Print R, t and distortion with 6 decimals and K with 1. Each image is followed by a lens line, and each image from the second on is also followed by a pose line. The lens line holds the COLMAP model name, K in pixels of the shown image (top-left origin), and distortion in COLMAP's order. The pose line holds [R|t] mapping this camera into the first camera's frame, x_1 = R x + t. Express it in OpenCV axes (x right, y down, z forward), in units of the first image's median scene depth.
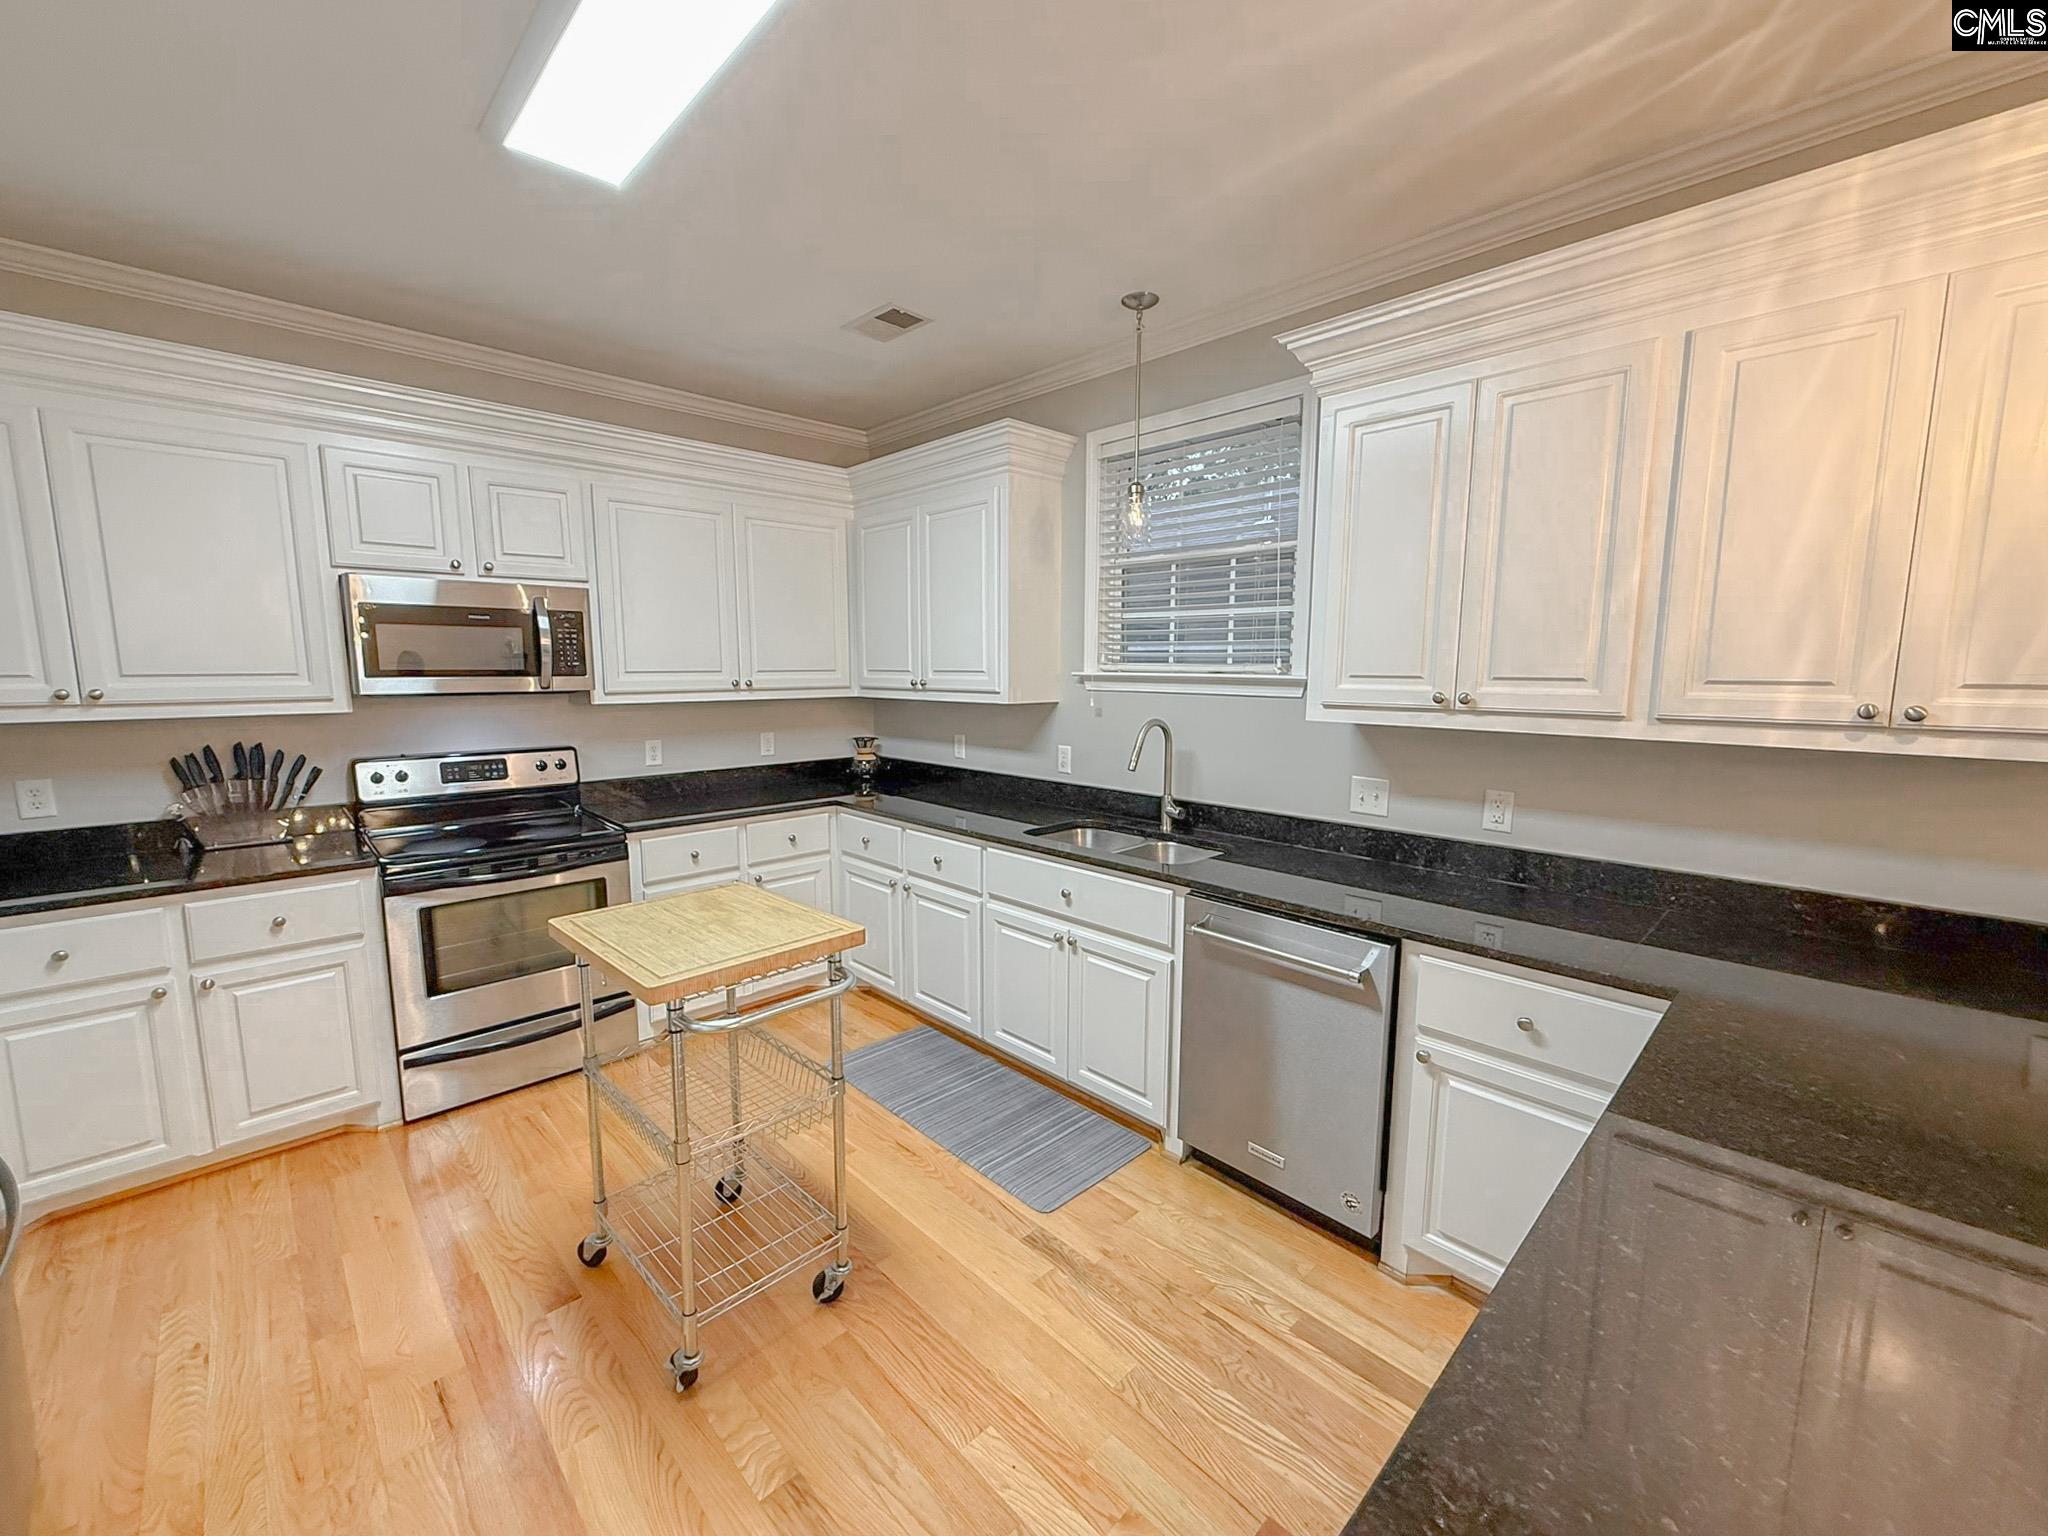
lens RADIAL K [[820.4, 0, 1020.5], [0, 820.4, 768.9], [0, 0, 1]] dist [0.000394, -0.000057]
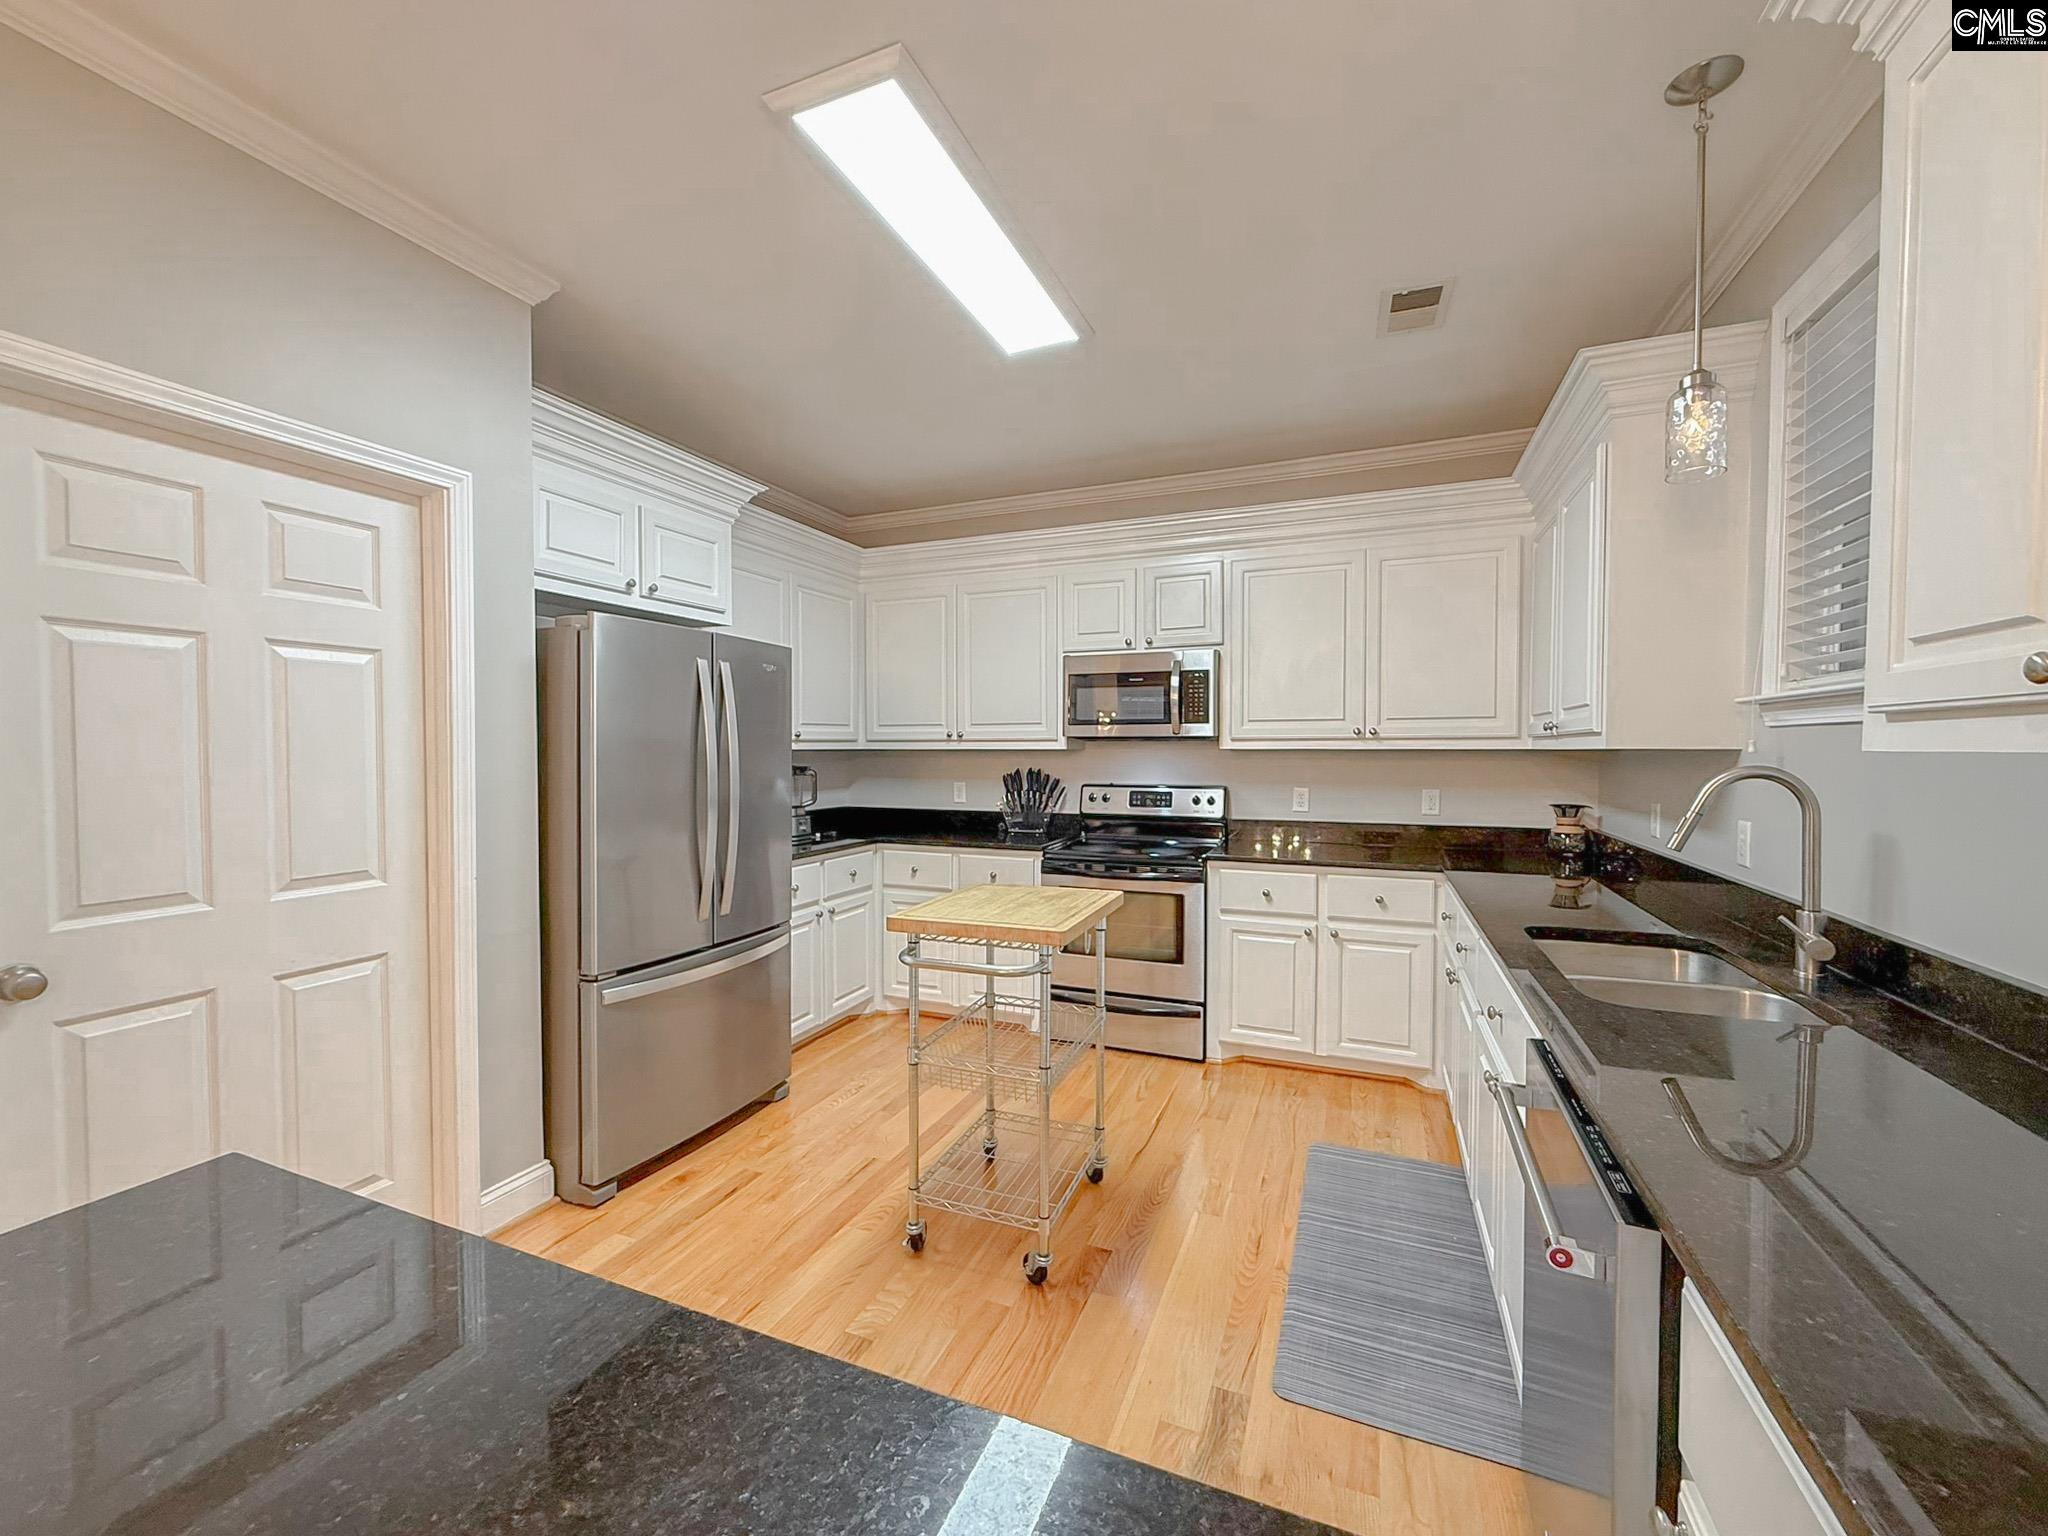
lens RADIAL K [[820.4, 0, 1020.5], [0, 820.4, 768.9], [0, 0, 1]] dist [0.000394, -0.000057]
pose [[0.393770, 0.021444, -0.918959, 0.468292], [-0.115622, 0.992943, -0.026373, 0.013230], [0.911908, 0.116637, 0.393471, 0.318833]]
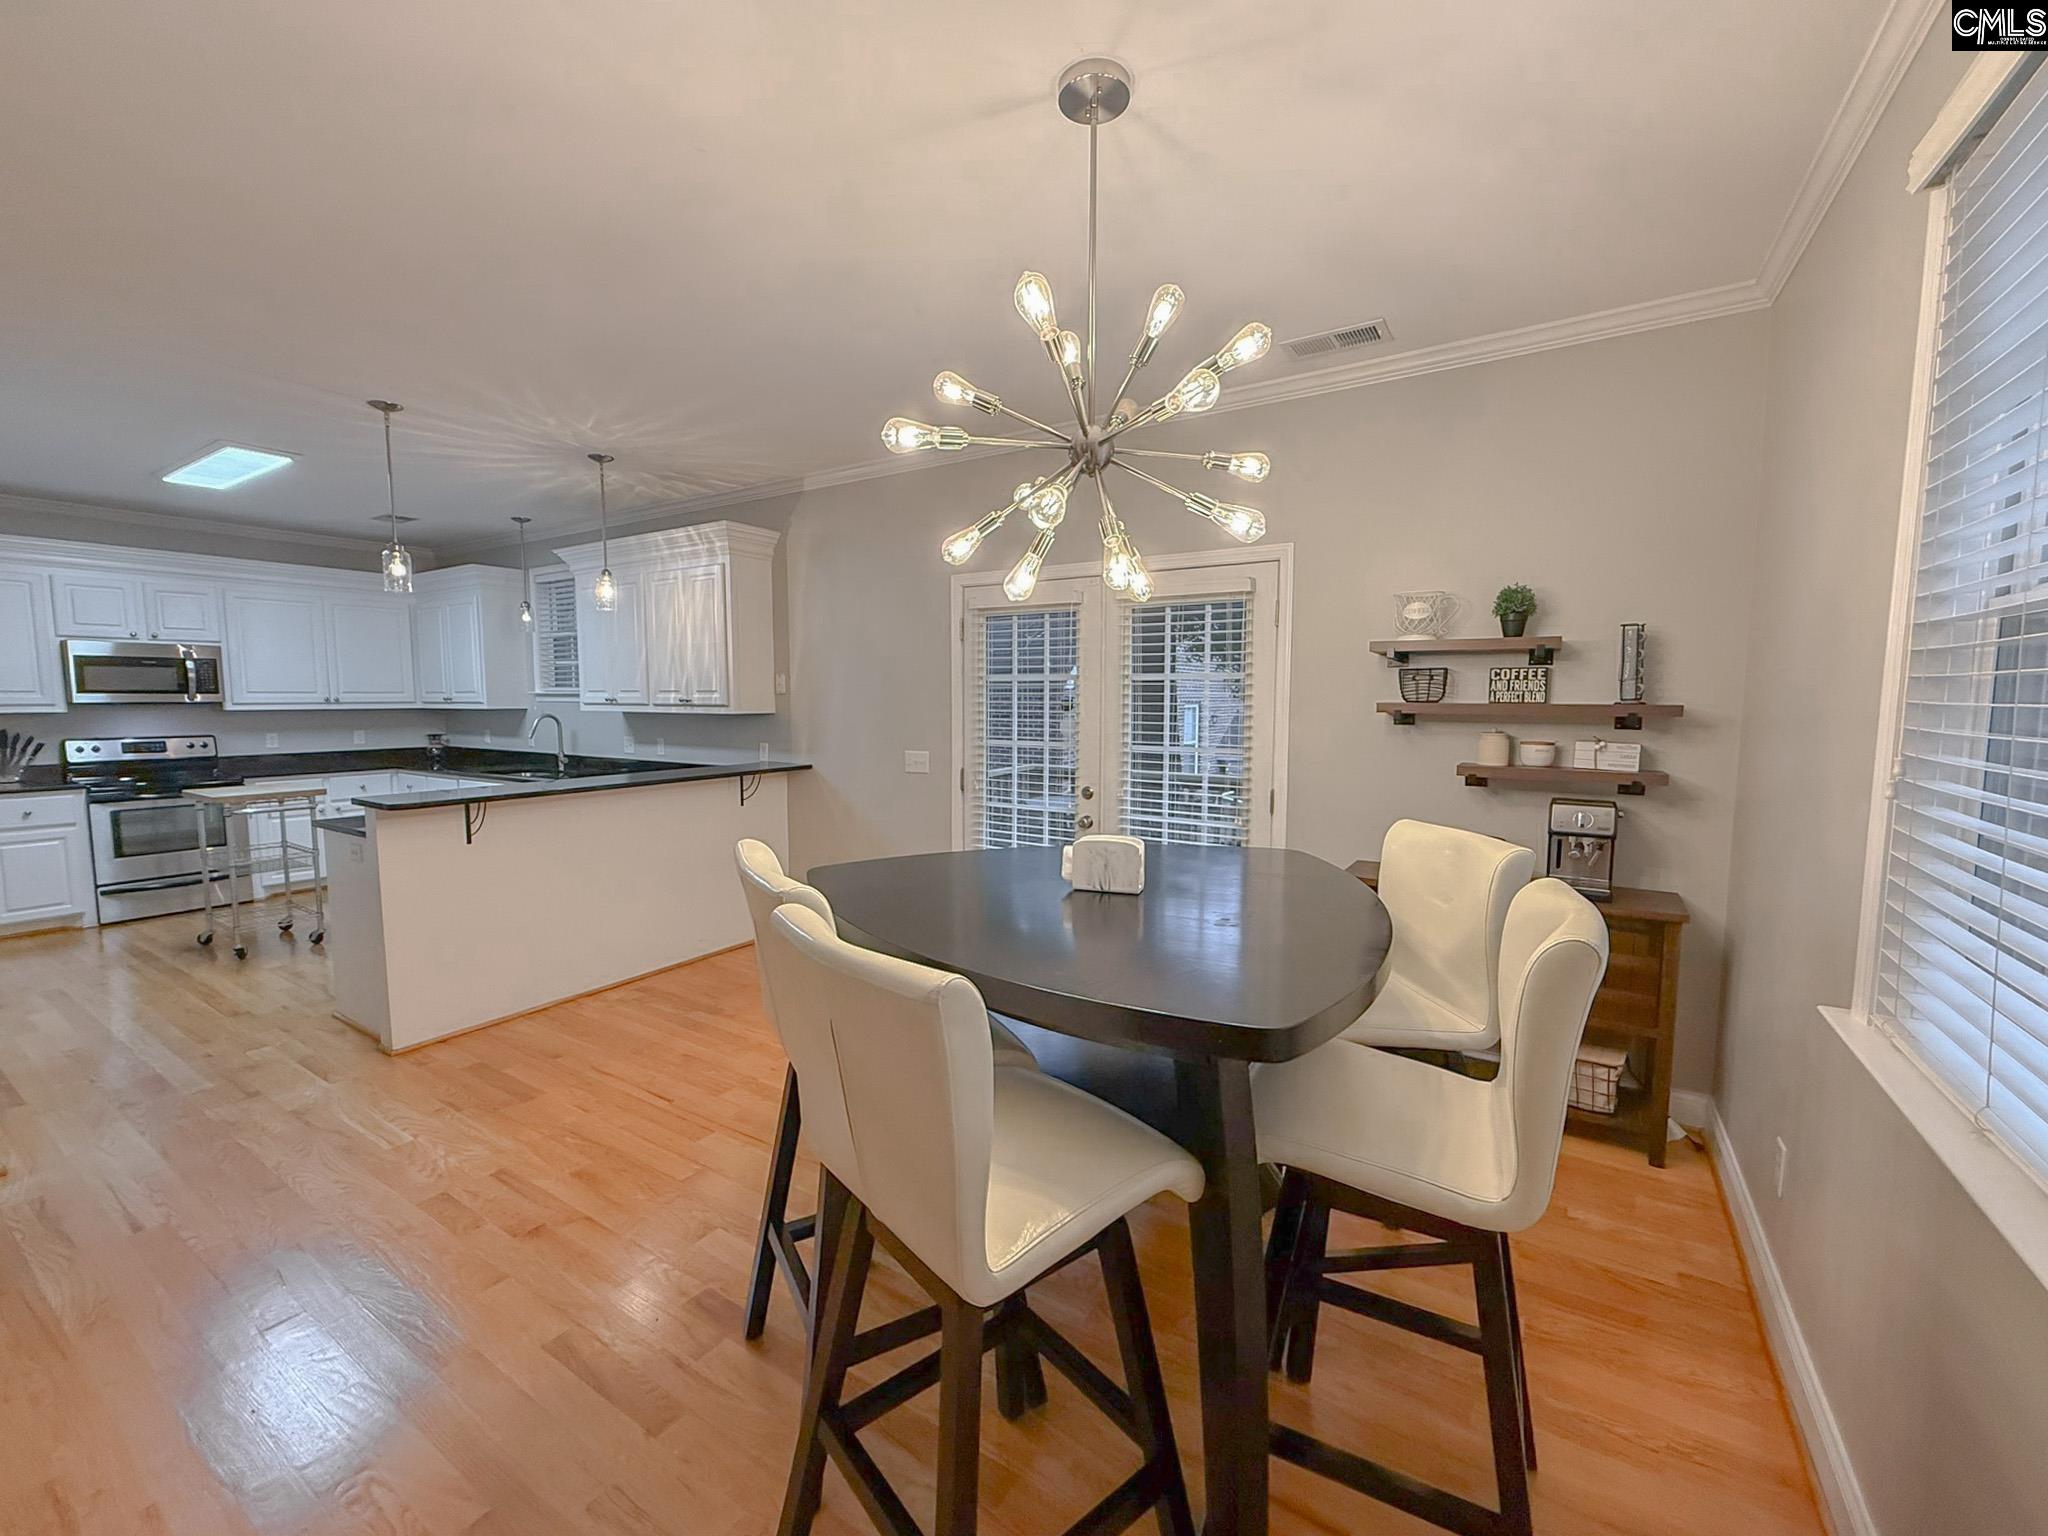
lens RADIAL K [[834.2, 0, 1020.9], [0, 834.2, 770.9], [0, 0, 1]] dist [0.000007, 0.000496]
pose [[0.972898, -0.022531, 0.230135, 0.815475], [0.031530, 0.998872, -0.035502, 0.188956], [-0.229075, 0.041796, 0.972511, -1.270393]]
